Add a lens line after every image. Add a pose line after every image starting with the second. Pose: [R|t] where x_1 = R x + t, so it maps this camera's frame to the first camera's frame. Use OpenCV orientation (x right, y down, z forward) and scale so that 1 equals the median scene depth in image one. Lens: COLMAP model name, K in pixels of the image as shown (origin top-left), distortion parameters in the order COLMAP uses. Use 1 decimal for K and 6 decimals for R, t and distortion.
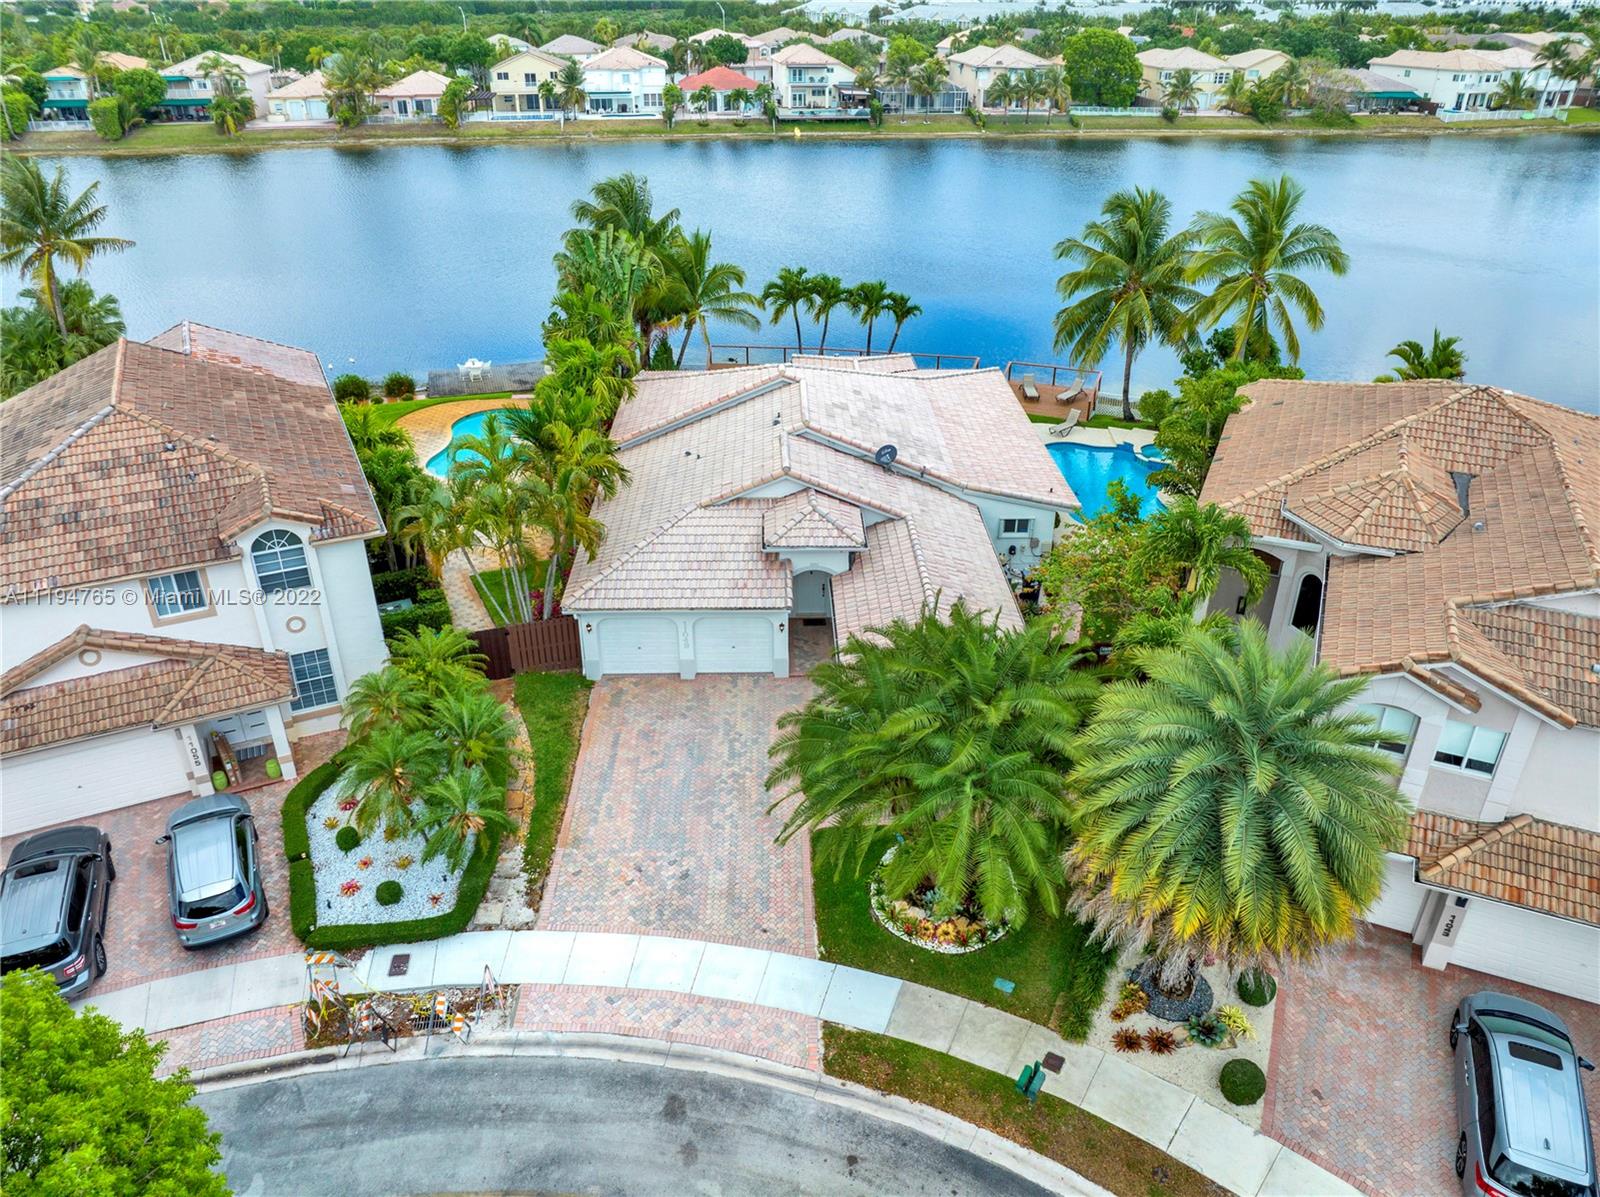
lens RADIAL K [[1154.3, 0, 800.0], [0, 1154.3, 598.5], [0, 0, 1]] dist [-0.062503, 0.039200]
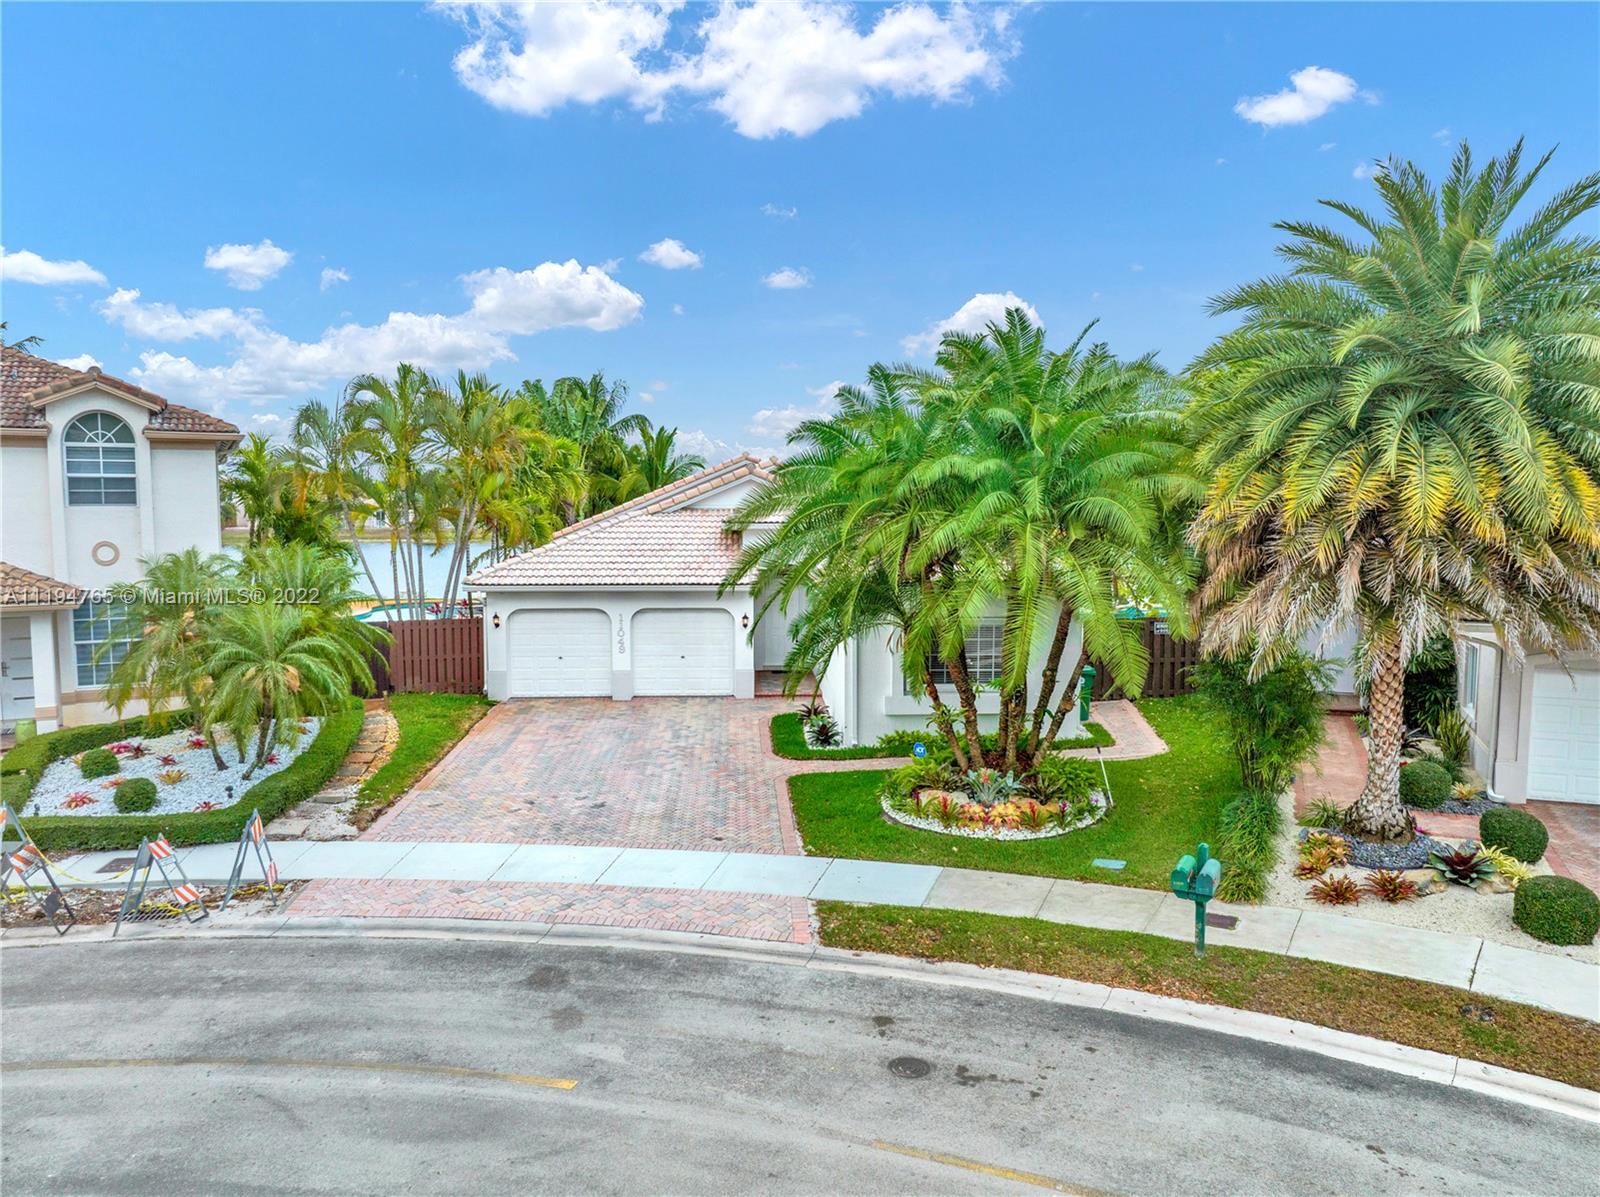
lens RADIAL K [[1154.3, 0, 800.0], [0, 1154.3, 598.5], [0, 0, 1]] dist [-0.062503, 0.039200]
pose [[0.999388, -0.003622, 0.034799, -0.006597], [0.017476, 0.913343, -0.406817, 0.379841], [-0.030310, 0.407176, 0.912847, 0.322962]]
